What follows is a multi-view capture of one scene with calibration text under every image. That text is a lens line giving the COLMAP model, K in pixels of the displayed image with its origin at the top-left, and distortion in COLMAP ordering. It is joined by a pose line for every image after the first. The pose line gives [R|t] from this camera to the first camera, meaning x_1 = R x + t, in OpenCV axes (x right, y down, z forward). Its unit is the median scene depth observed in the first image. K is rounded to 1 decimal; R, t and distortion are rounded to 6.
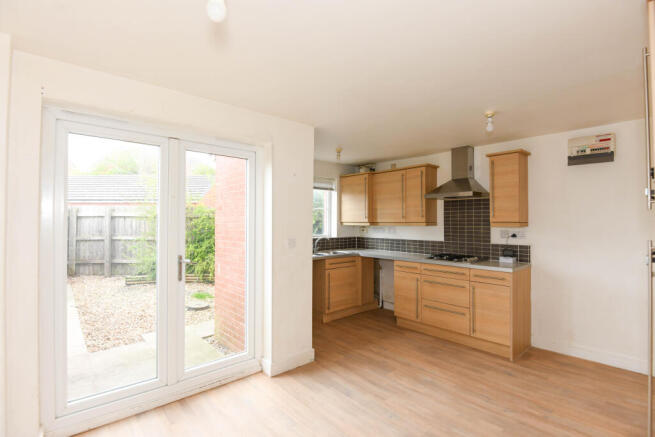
lens RADIAL K [[311.8, 0, 324.7], [0, 311.8, 217.7], [0, 0, 1]] dist [-0.018131, -0.002794]
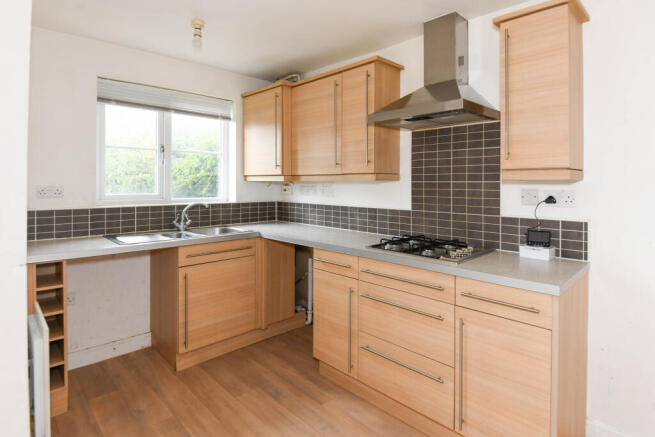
lens RADIAL K [[354.0, 0, 330.5], [0, 354.0, 183.8], [0, 0, 1]] dist [-0.008766, 0.000183]
pose [[0.998326, 0.000323, 0.057841, 0.221410], [-0.001321, 0.999851, 0.017209, 0.021999], [-0.057827, -0.017257, 0.998177, 0.431823]]
